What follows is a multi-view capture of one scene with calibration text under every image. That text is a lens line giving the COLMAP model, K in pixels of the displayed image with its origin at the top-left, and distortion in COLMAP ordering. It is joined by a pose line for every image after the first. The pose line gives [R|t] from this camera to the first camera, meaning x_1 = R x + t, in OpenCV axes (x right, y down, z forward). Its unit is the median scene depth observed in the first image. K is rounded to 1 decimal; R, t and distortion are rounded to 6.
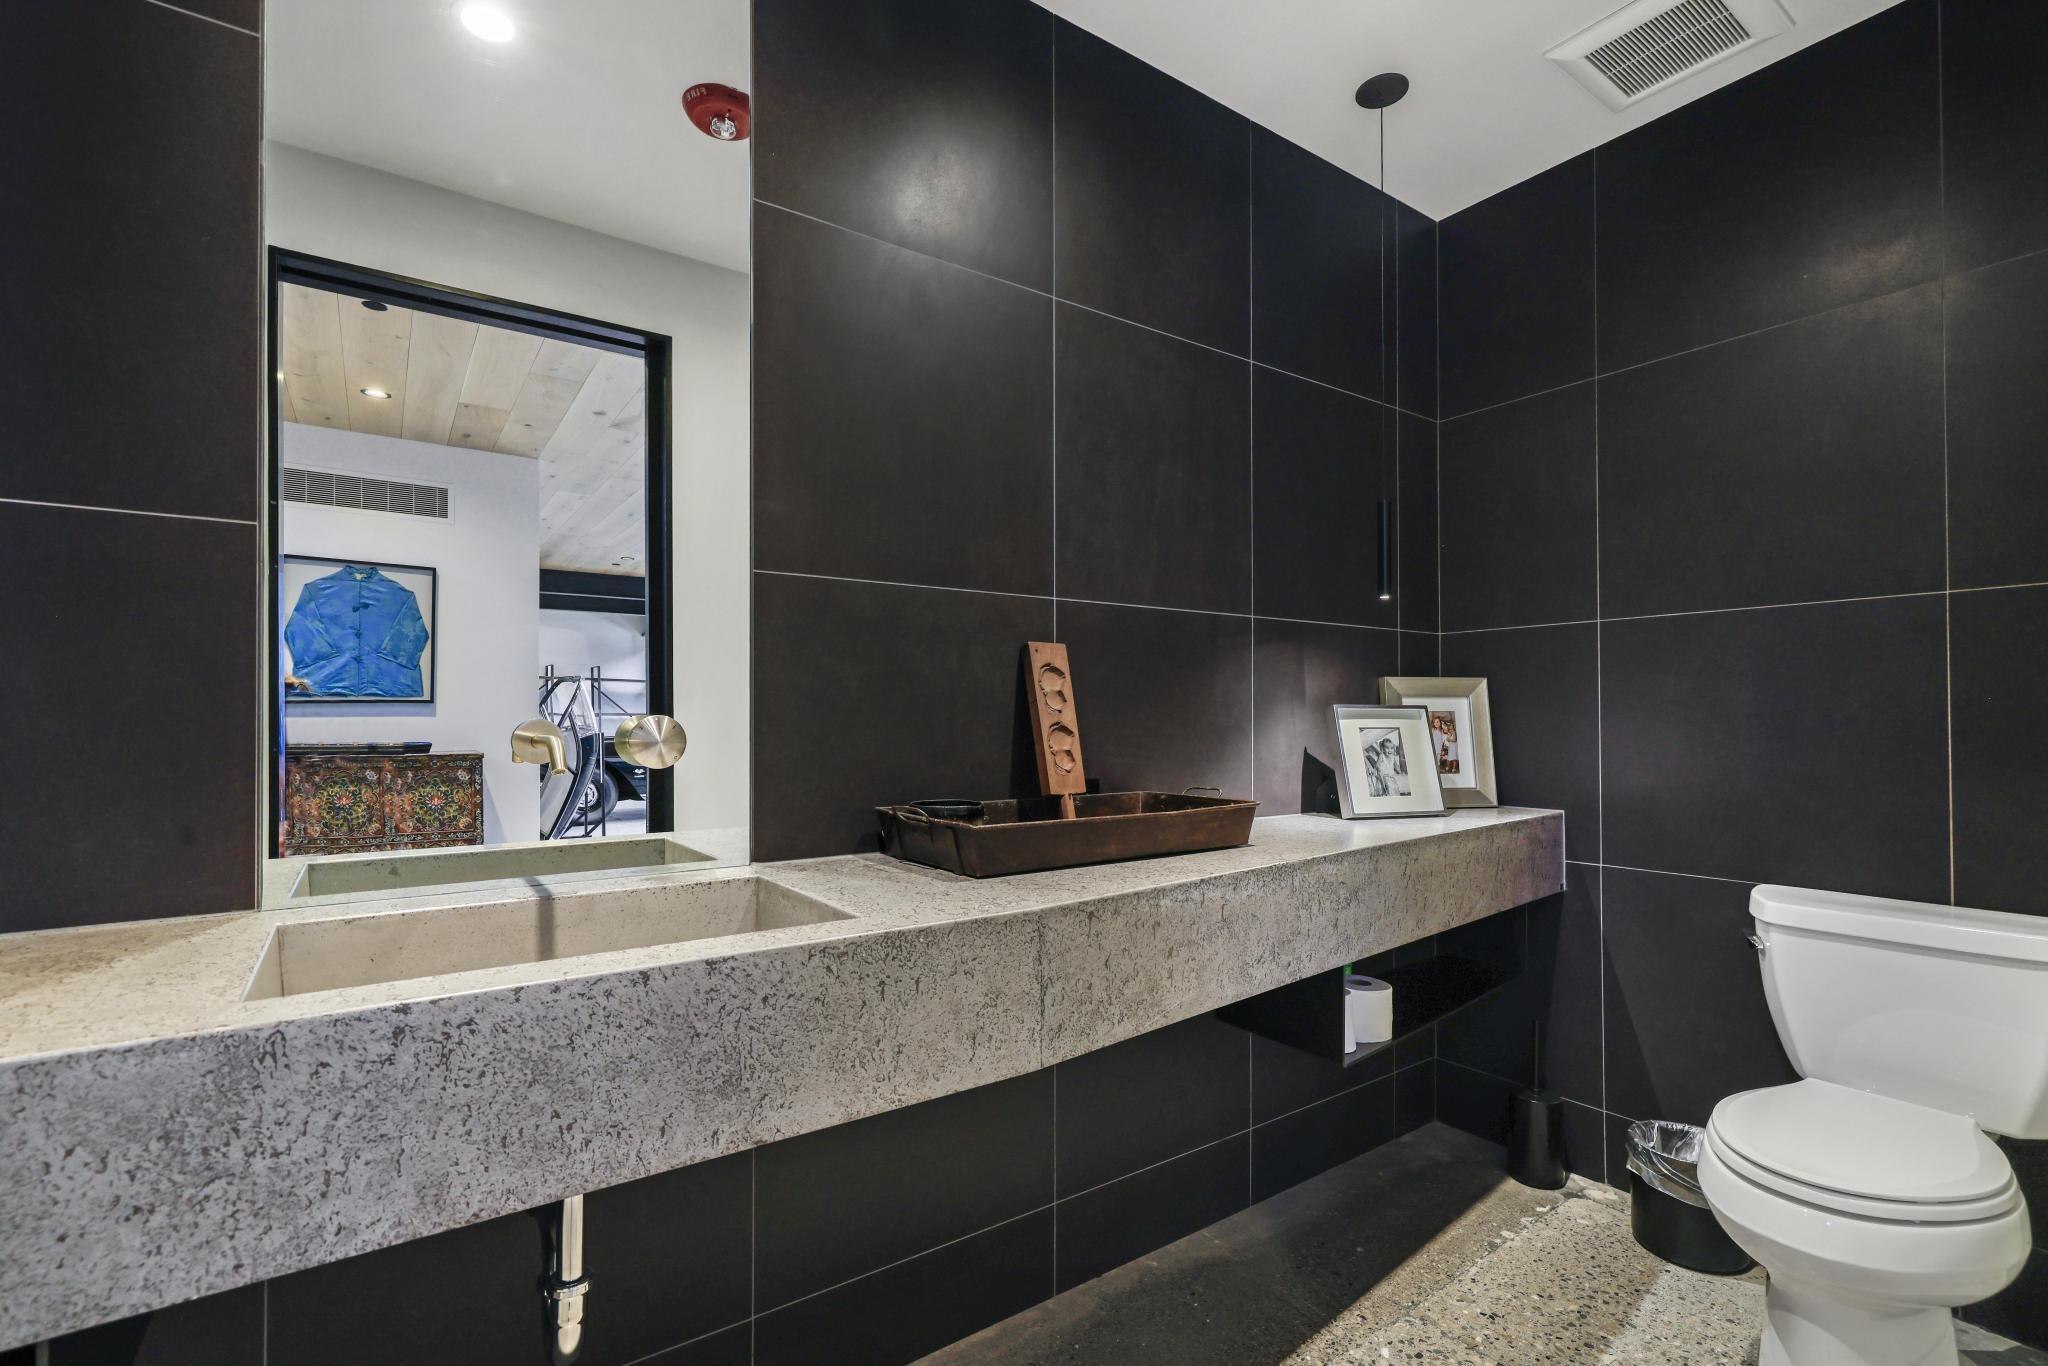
lens RADIAL K [[907.8, 0, 1030.8], [0, 907.8, 714.0], [0, 0, 1]] dist [0.000585, -0.000579]
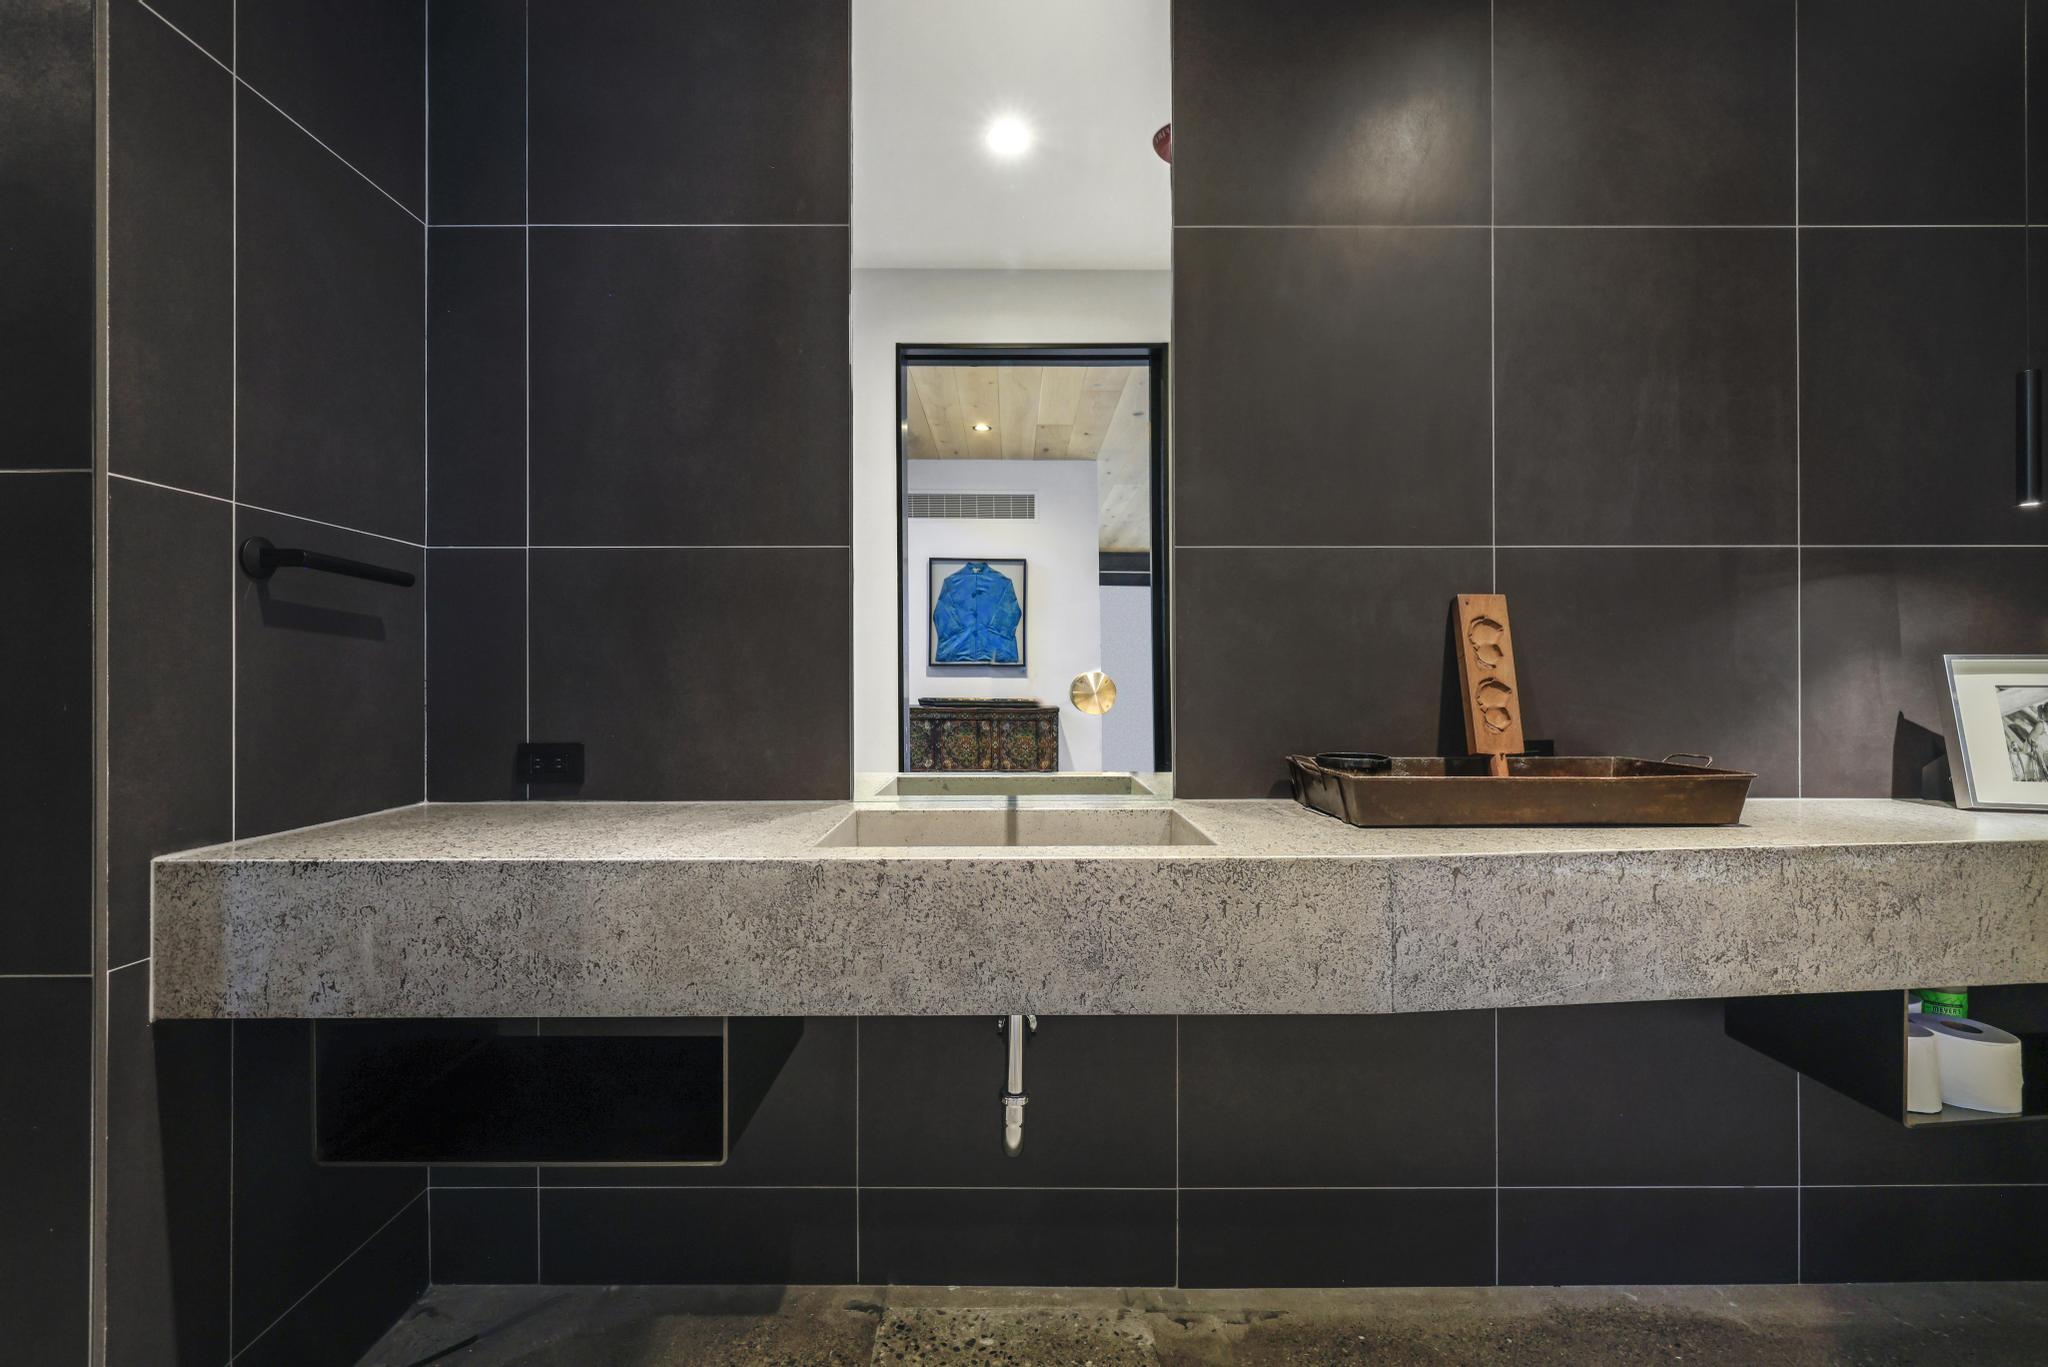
lens RADIAL K [[885.5, 0, 1019.6], [0, 885.5, 678.8], [0, 0, 1]] dist [-0.000056, 0.000108]
pose [[0.820355, -0.001566, -0.571852, 0.224986], [0.003945, 0.999988, 0.002921, 0.007847], [0.571840, -0.004652, 0.820352, -0.057086]]
